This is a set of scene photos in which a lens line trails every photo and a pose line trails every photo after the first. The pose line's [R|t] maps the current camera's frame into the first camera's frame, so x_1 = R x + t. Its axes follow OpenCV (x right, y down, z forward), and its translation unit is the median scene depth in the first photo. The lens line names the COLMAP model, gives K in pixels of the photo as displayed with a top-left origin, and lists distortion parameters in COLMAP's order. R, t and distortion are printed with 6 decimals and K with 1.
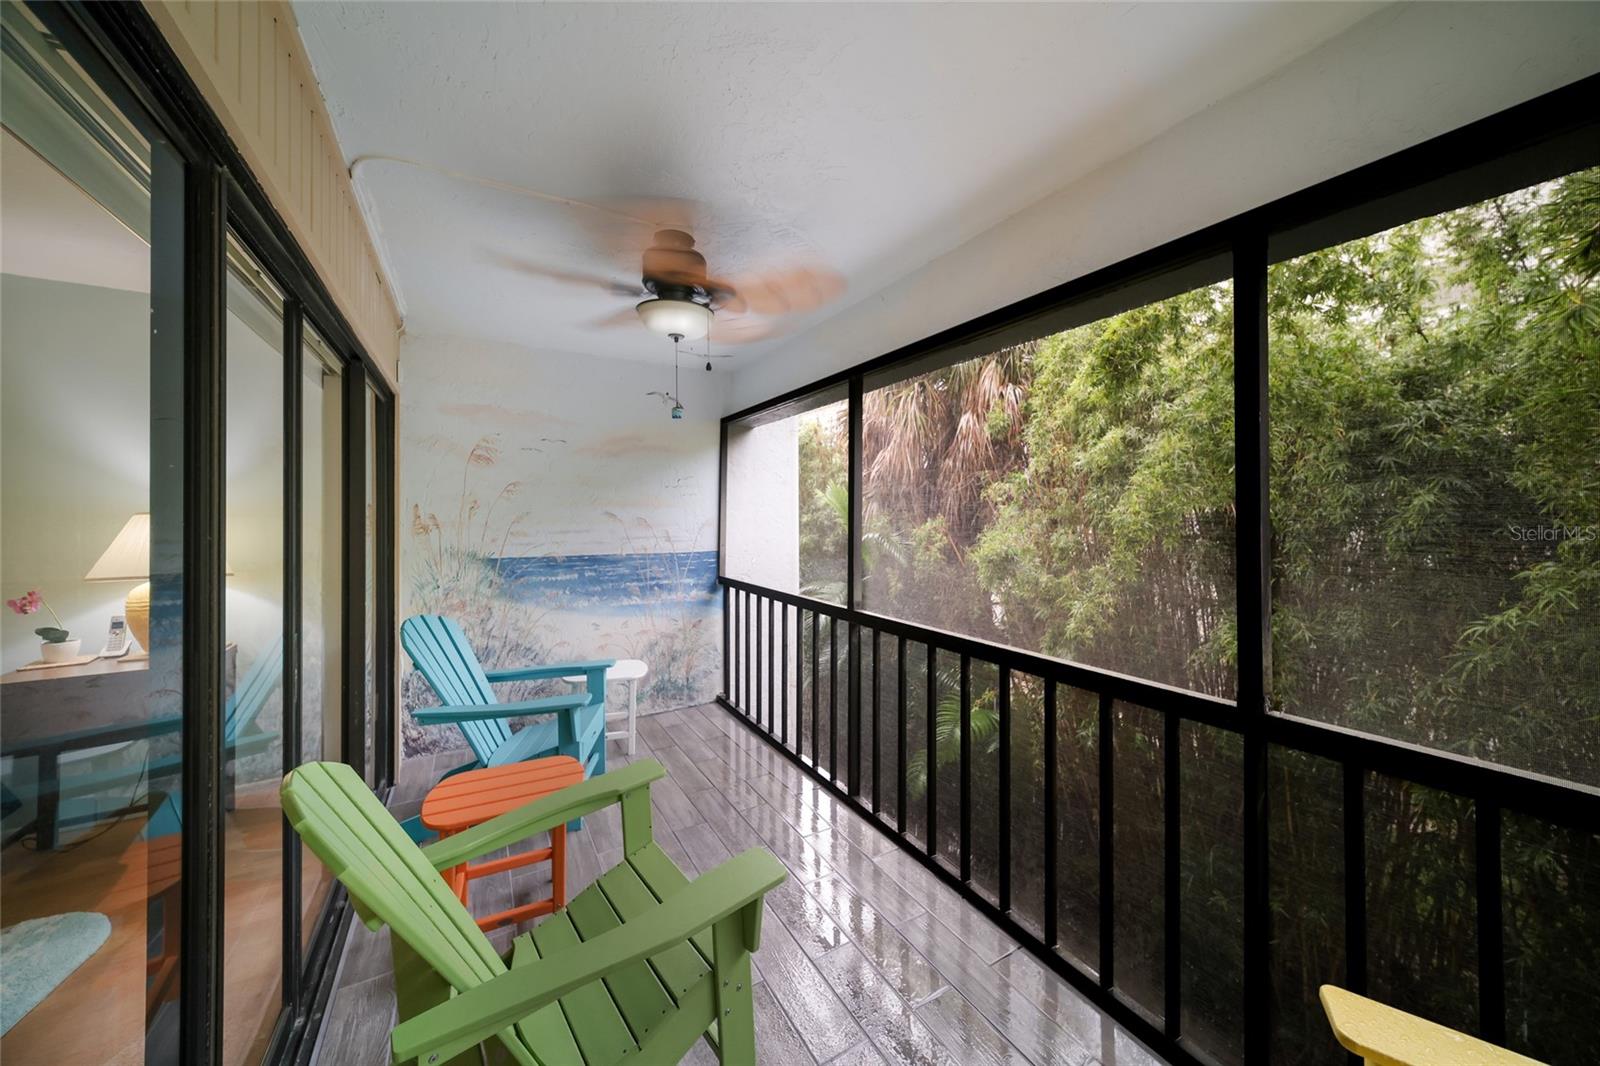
lens RADIAL K [[549.2, 0, 825.8], [0, 549.2, 513.1], [0, 0, 1]] dist [0.008321, -0.003168]
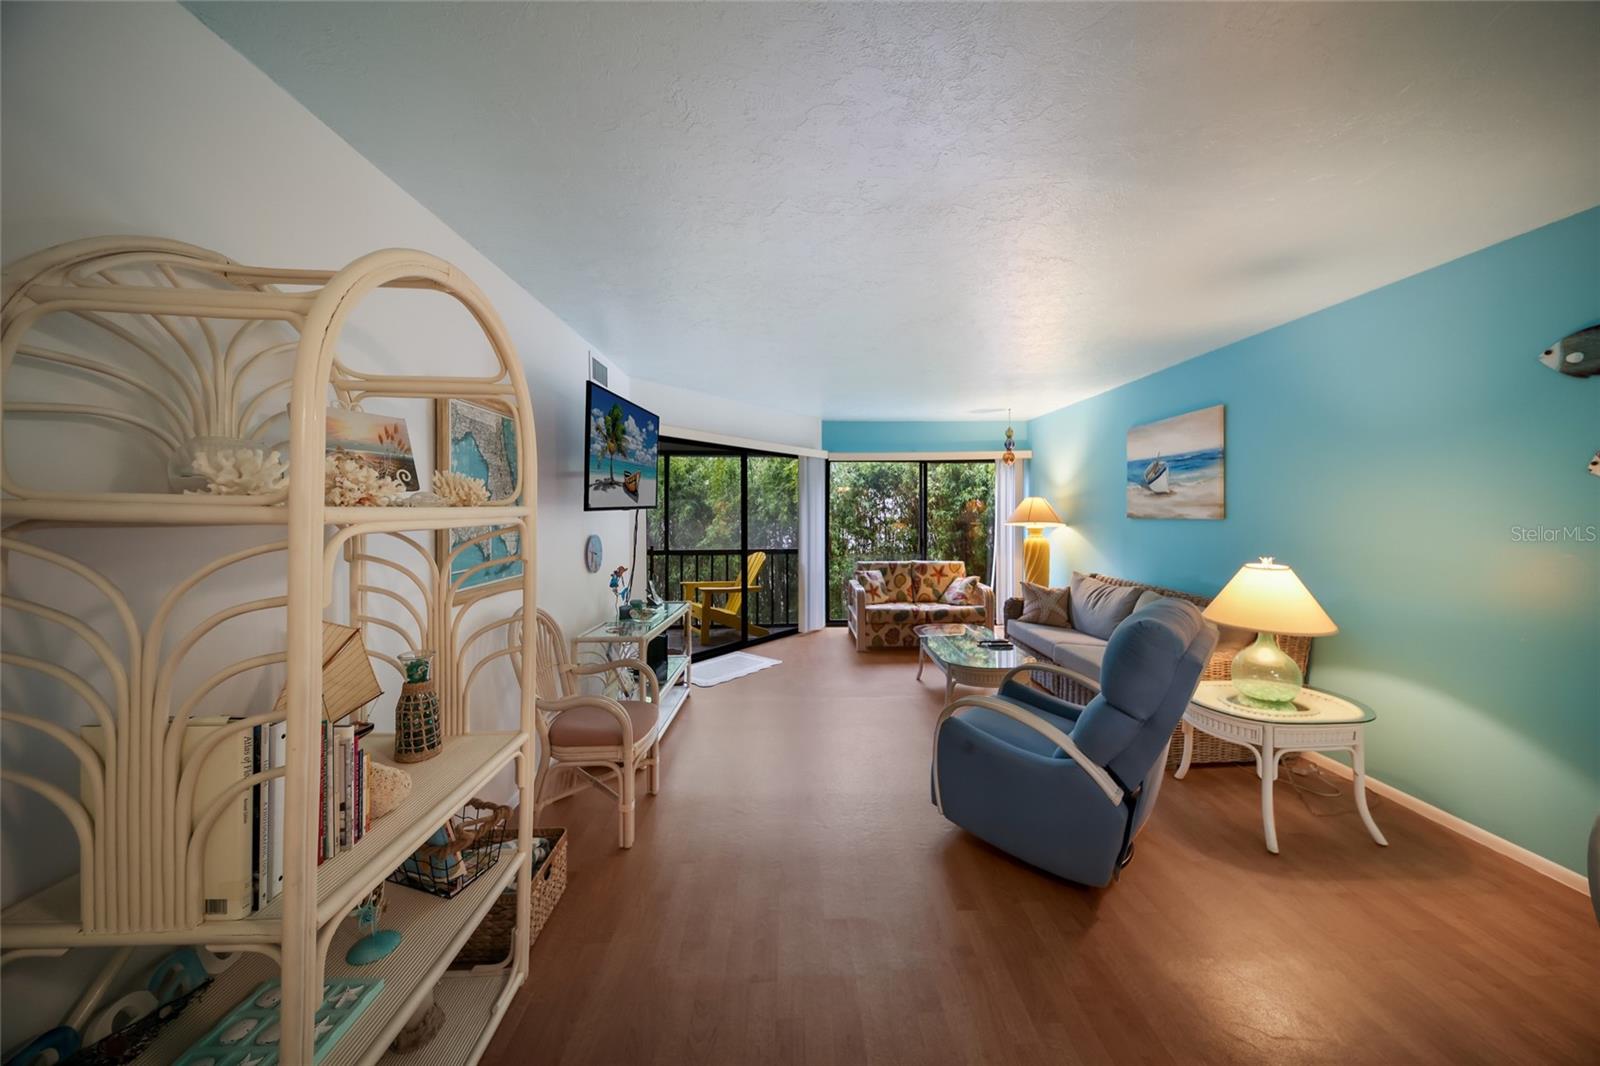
lens RADIAL K [[549.2, 0, 808.8], [0, 549.2, 517.6], [0, 0, 1]] dist [0.008321, -0.003168]
pose [[0.504195, -0.006580, 0.863565, -0.735926], [-0.003360, 0.999948, 0.009581, 0.001893], [-0.863583, -0.007732, 0.504147, -0.678176]]
